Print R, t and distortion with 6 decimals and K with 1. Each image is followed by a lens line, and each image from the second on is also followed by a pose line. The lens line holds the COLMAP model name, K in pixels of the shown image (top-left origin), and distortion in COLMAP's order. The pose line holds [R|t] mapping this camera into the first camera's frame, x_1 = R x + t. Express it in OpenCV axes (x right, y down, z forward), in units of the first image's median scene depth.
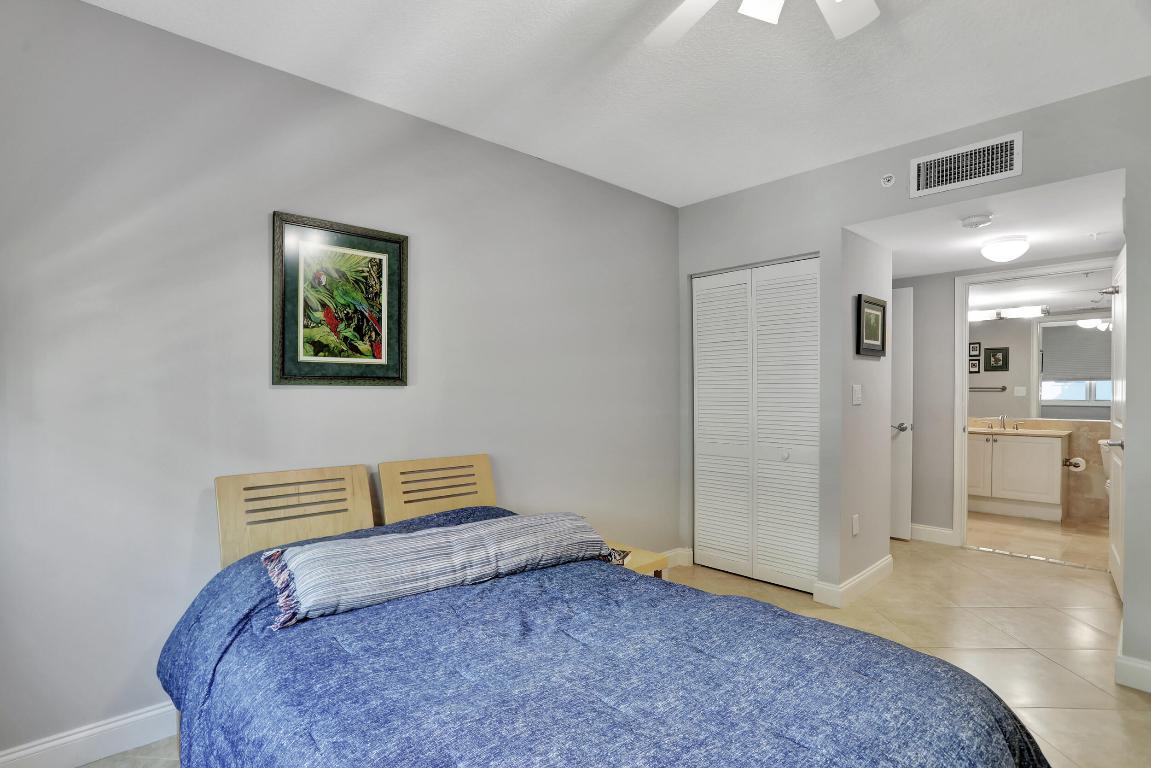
lens RADIAL K [[568.2, 0, 543.7], [0, 568.2, 395.5], [0, 0, 1]] dist [-0.040418, 0.016149]
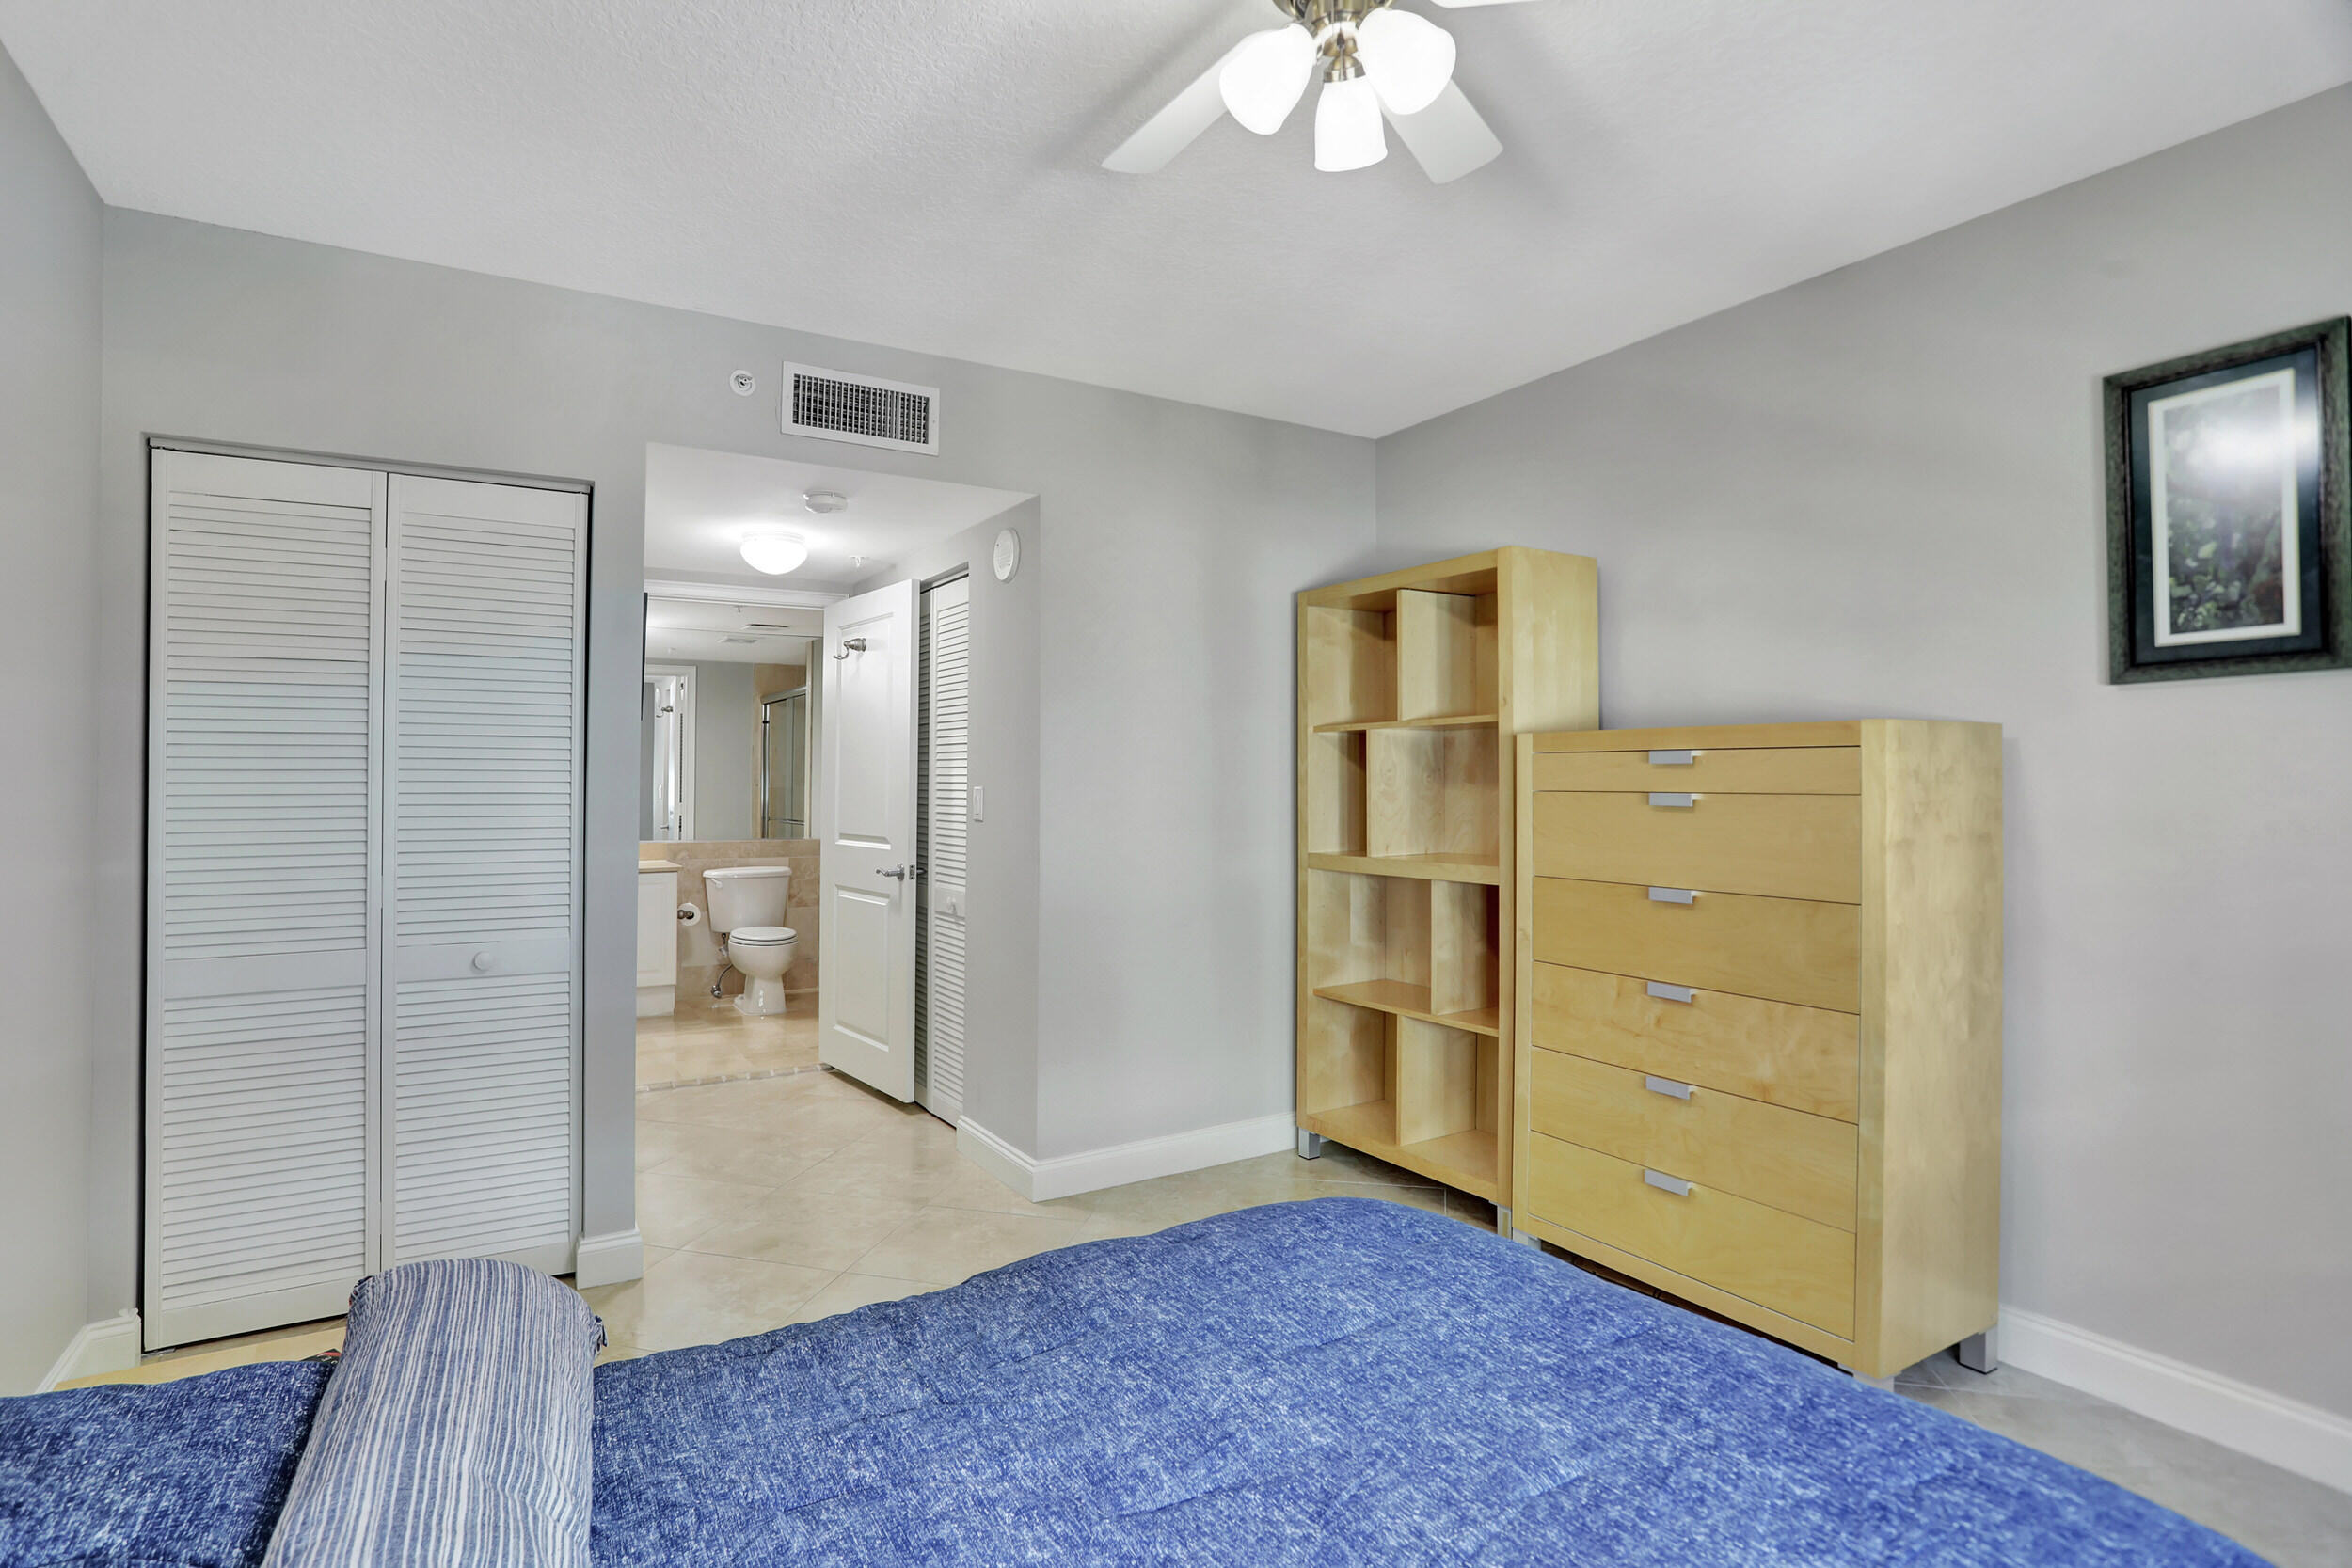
lens RADIAL K [[1174.1, 0, 1162.5], [0, 1174.1, 761.1], [0, 0, 1]] dist [-0.069263, 0.032775]
pose [[0.183987, 0.019030, 0.982744, -0.369606], [0.014229, 0.999656, -0.022022, -0.014202], [-0.982826, 0.018035, 0.183653, 0.474715]]
